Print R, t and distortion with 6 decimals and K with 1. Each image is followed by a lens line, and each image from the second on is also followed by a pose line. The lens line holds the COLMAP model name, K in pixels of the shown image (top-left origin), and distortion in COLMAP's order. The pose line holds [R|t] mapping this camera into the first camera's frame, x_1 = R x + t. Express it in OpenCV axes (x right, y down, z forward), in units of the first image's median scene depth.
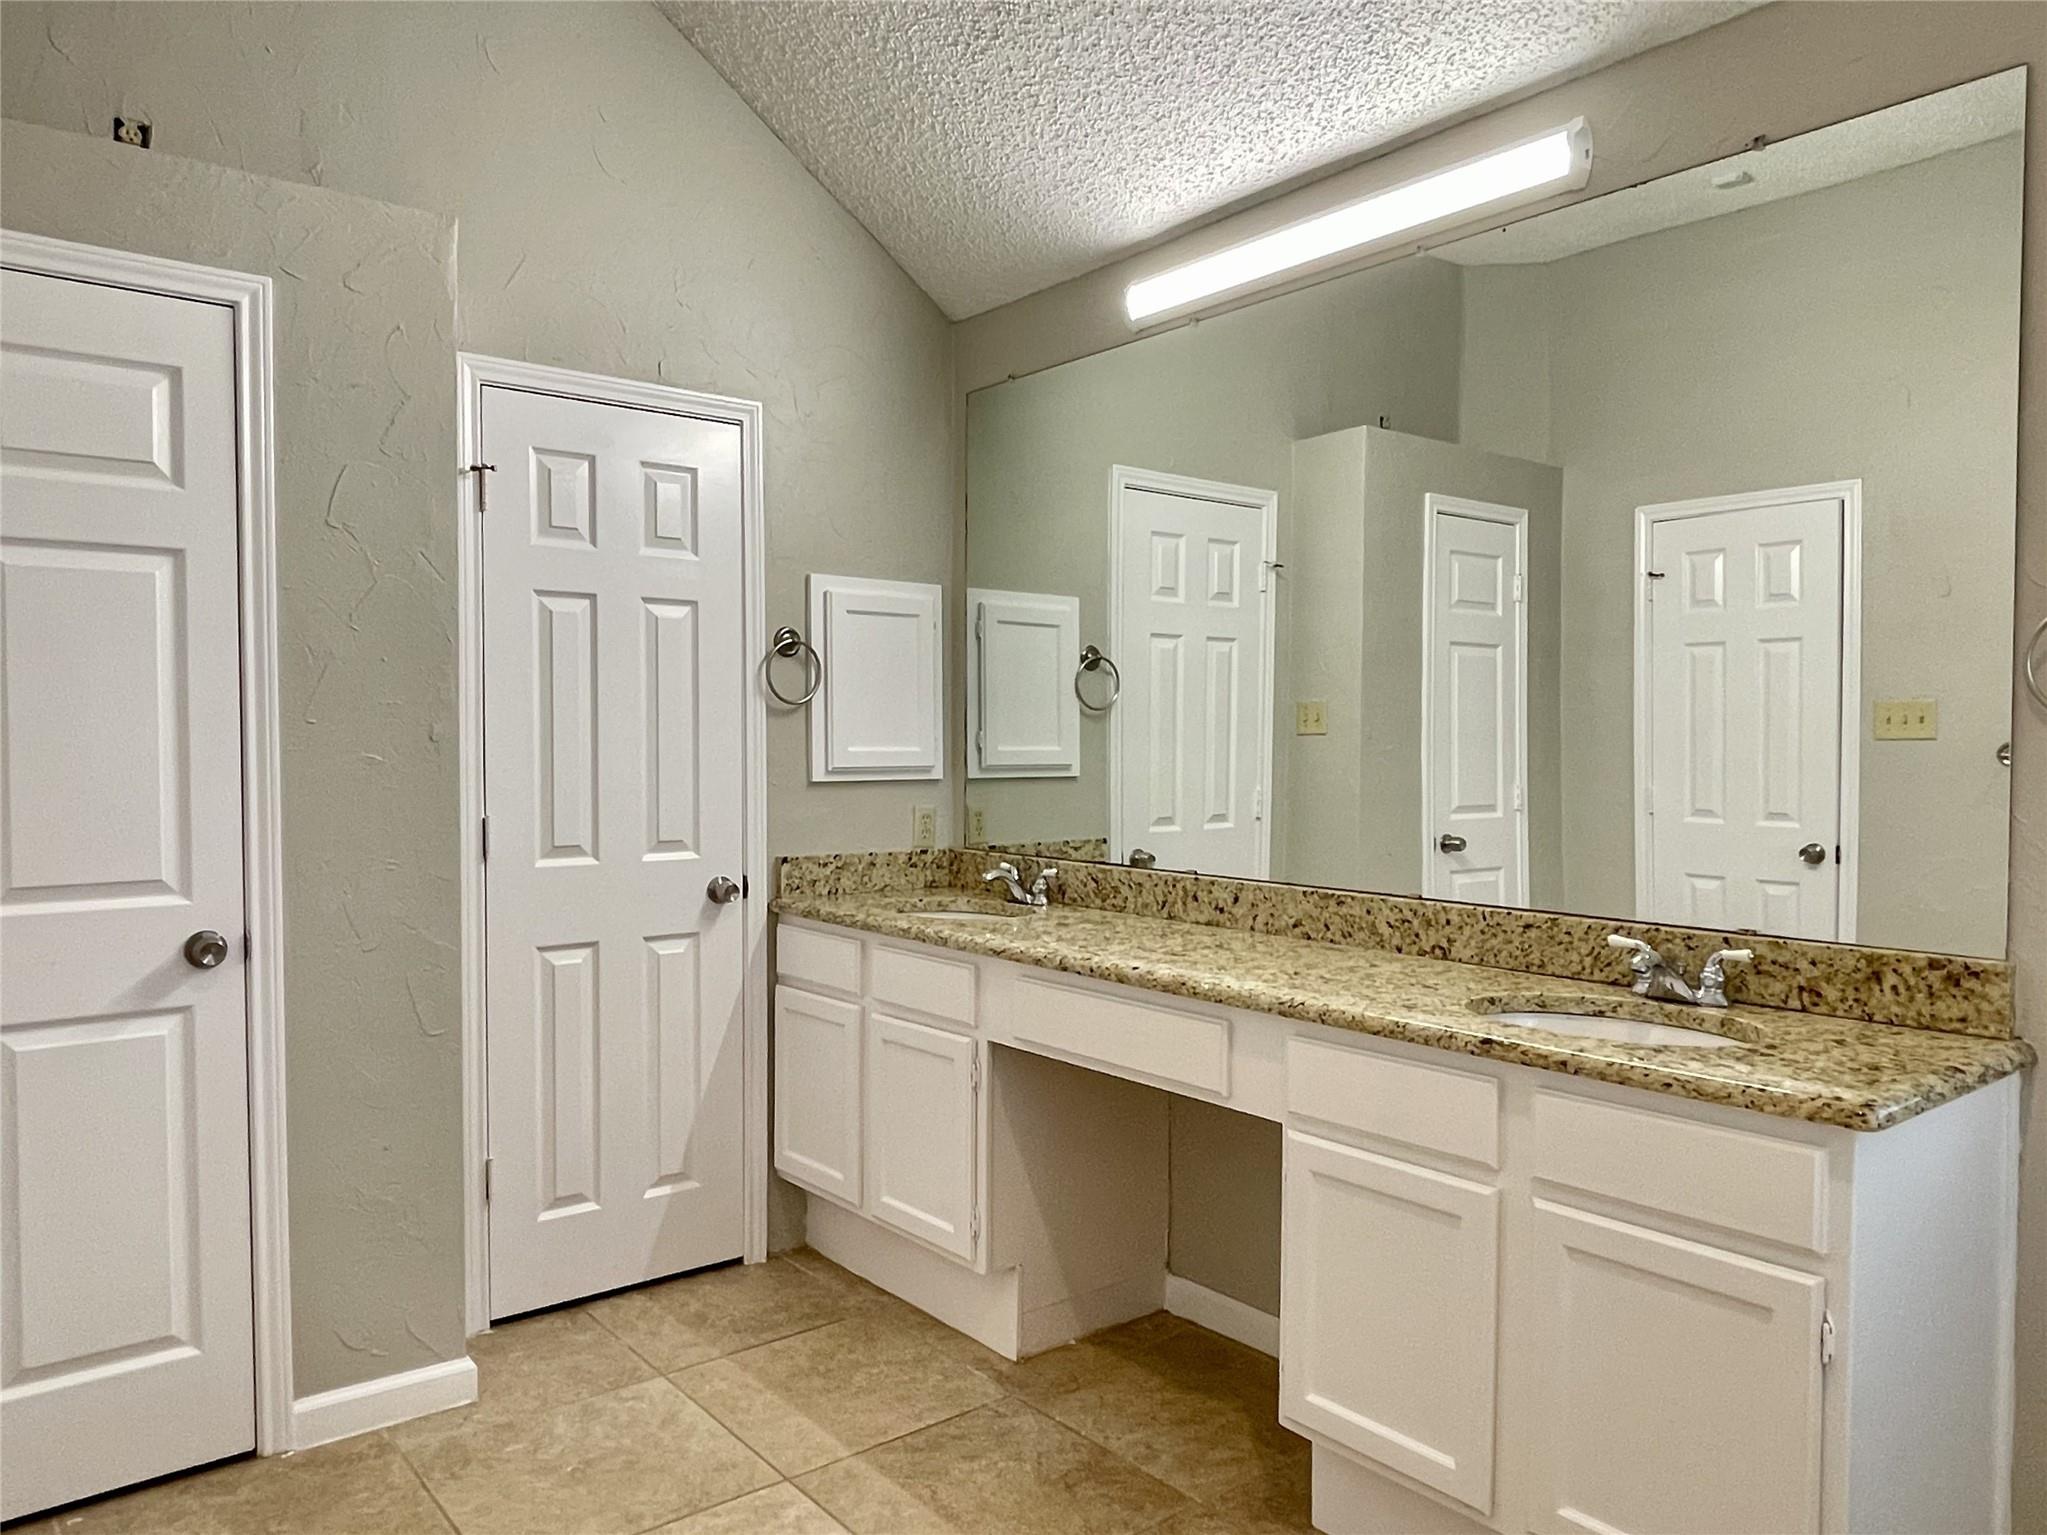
lens RADIAL K [[1399.8, 0, 1019.3], [0, 1399.8, 769.6], [0, 0, 1]] dist [-0.003319, -0.000183]
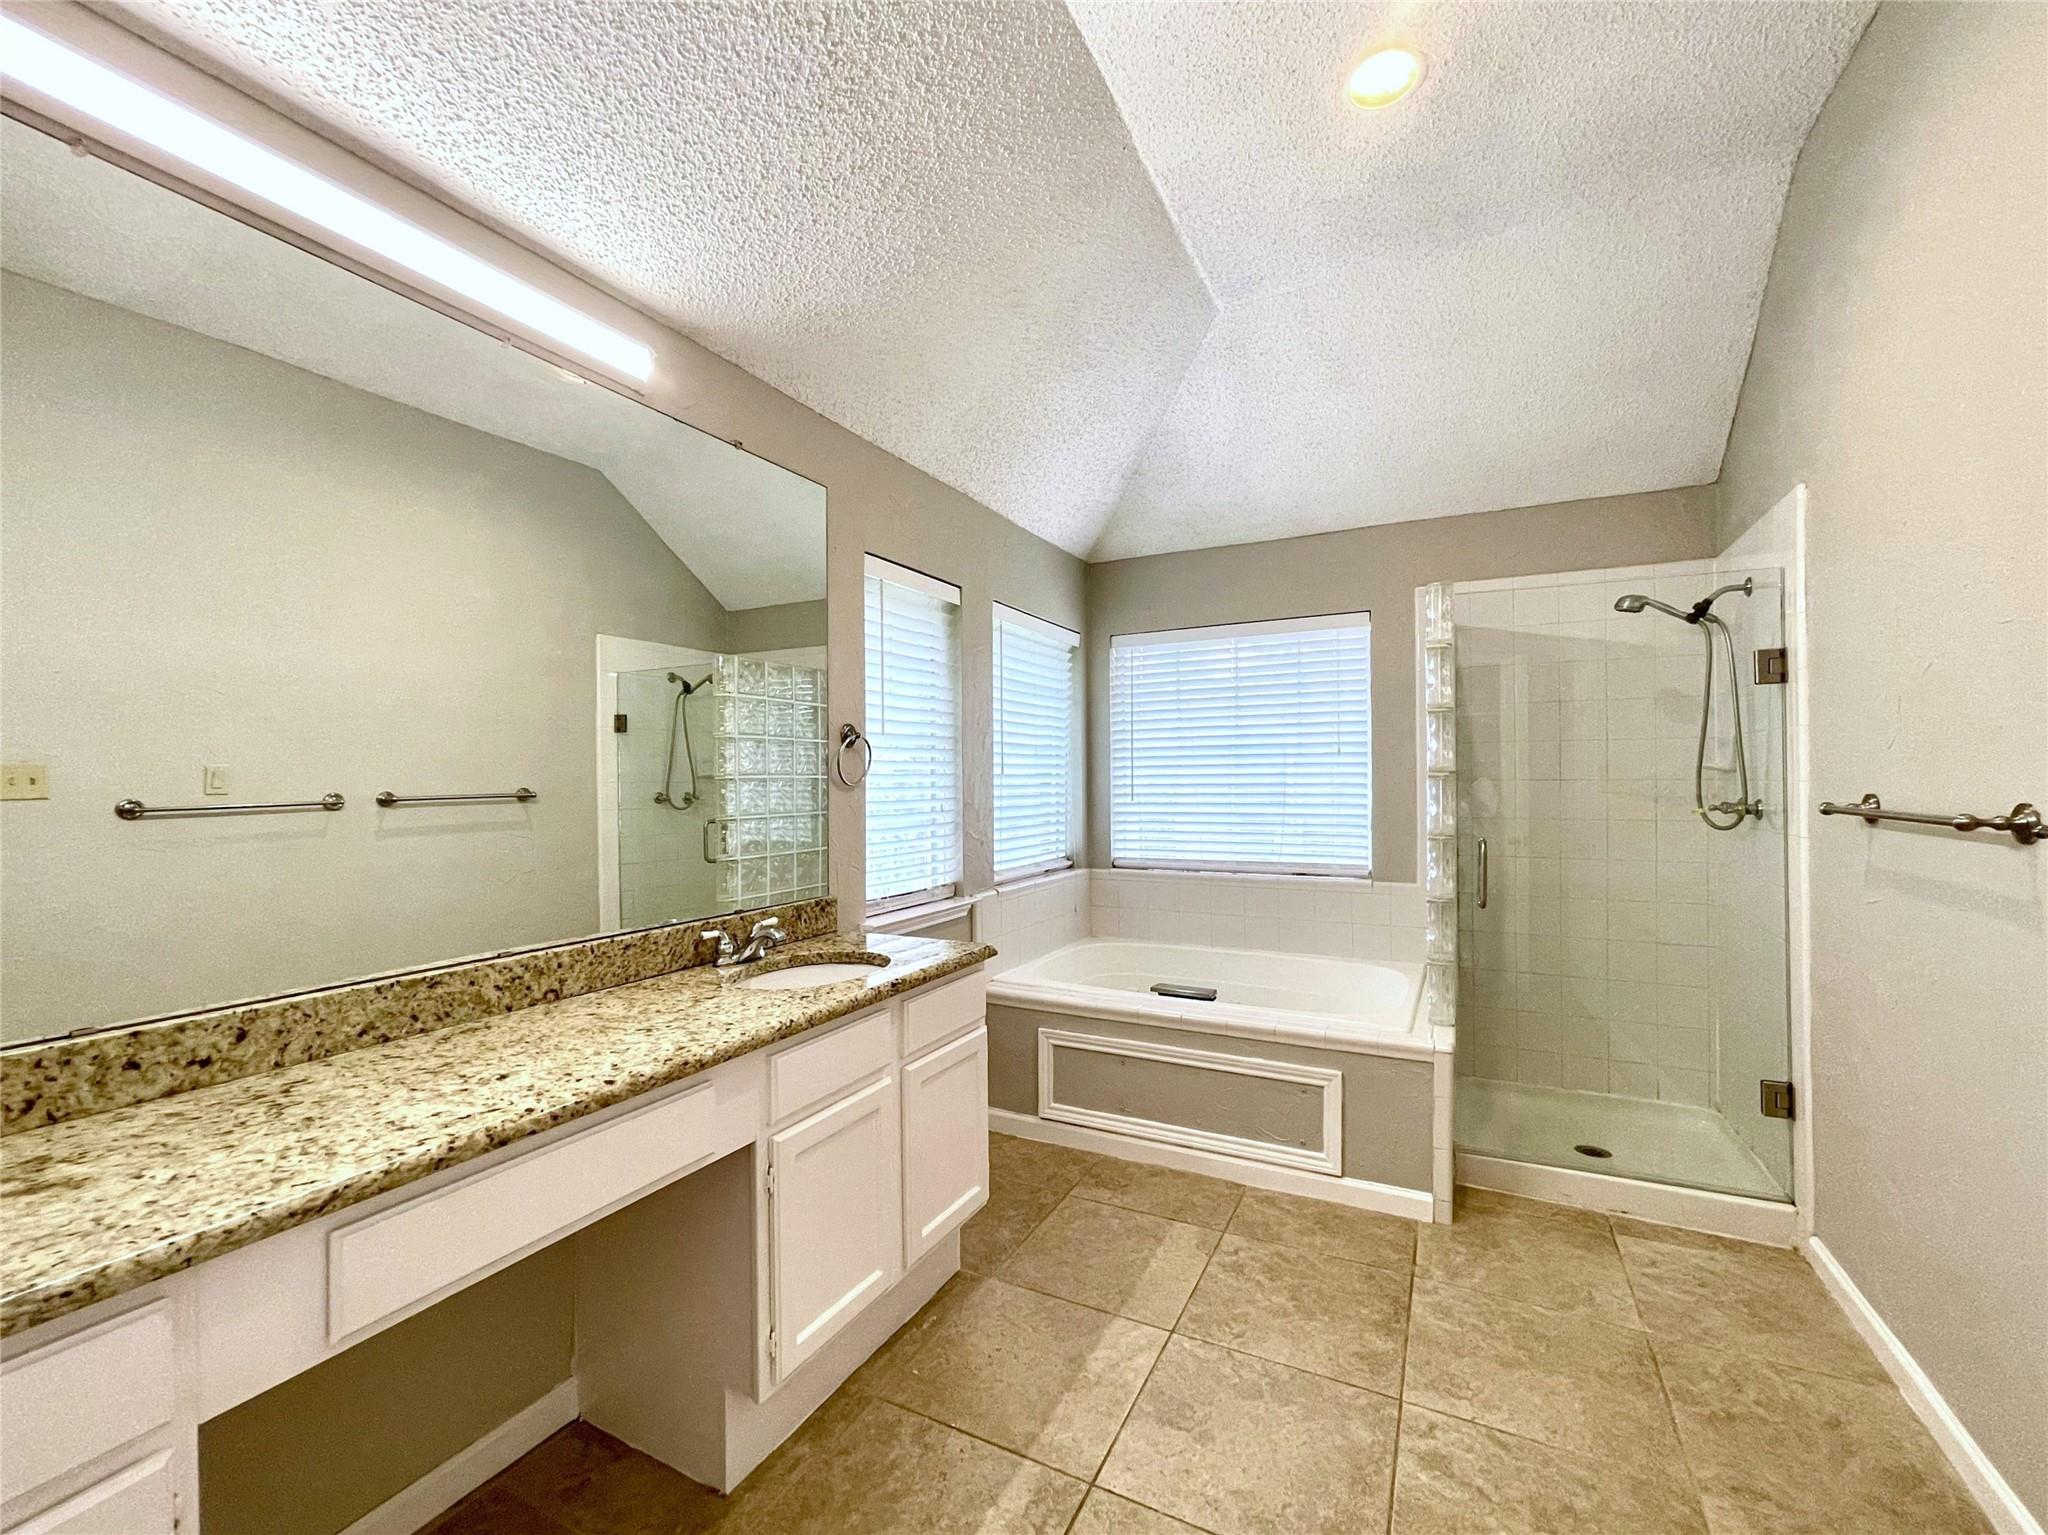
lens RADIAL K [[864.6, 0, 1014.1], [0, 864.6, 769.7], [0, 0, 1]] dist [0.000344, 0.000387]
pose [[-0.399790, 0.007514, 0.916576, -0.471670], [0.024550, 0.999695, 0.002513, -0.040080], [-0.916278, 0.023507, -0.399853, 0.934143]]
